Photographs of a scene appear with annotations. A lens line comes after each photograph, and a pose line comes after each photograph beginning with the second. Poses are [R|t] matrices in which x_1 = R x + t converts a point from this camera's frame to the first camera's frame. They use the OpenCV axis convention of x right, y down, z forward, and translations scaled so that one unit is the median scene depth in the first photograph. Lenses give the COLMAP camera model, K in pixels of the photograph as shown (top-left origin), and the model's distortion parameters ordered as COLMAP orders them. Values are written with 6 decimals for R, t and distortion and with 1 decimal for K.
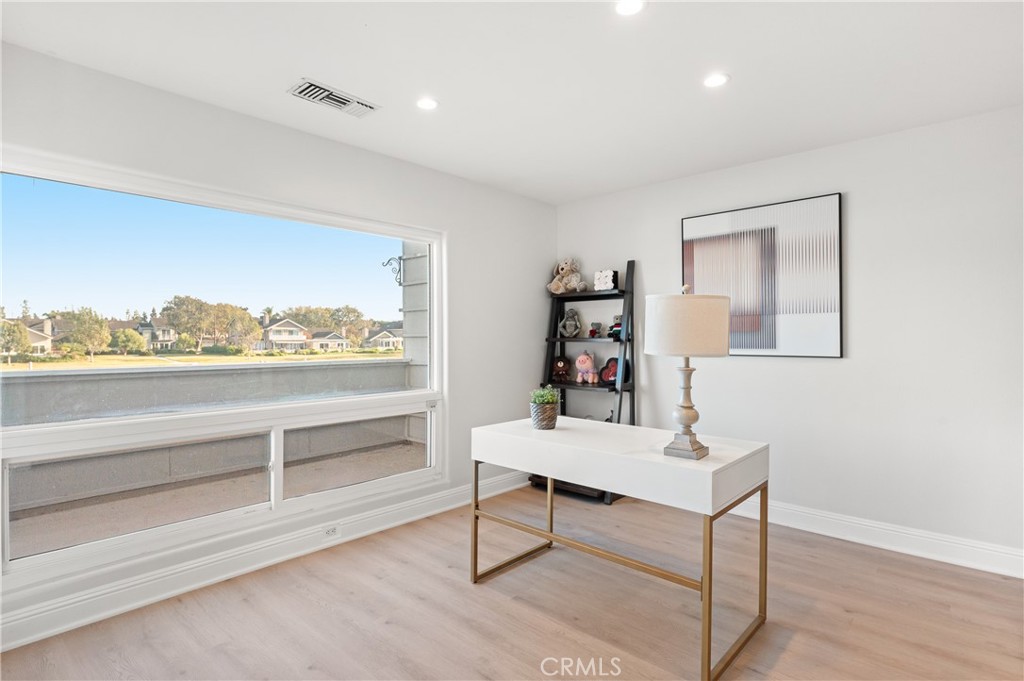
lens RADIAL K [[524.1, 0, 512.0], [0, 524.1, 340.5], [0, 0, 1]] dist [-0.000913, -0.000176]
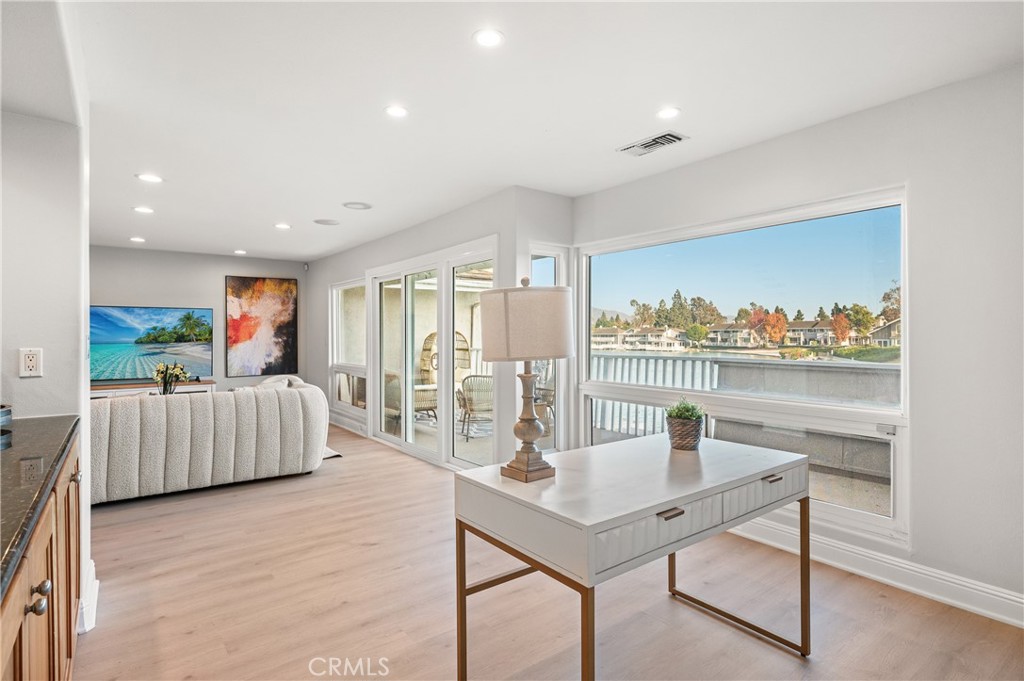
lens RADIAL K [[524.1, 0, 512.0], [0, 524.1, 340.5], [0, 0, 1]] dist [-0.000913, -0.000176]
pose [[-0.187757, 0.012023, -0.982142, 0.765042], [-0.009045, 0.999862, 0.013969, -0.007120], [0.982174, 0.011506, -0.187622, 0.743353]]
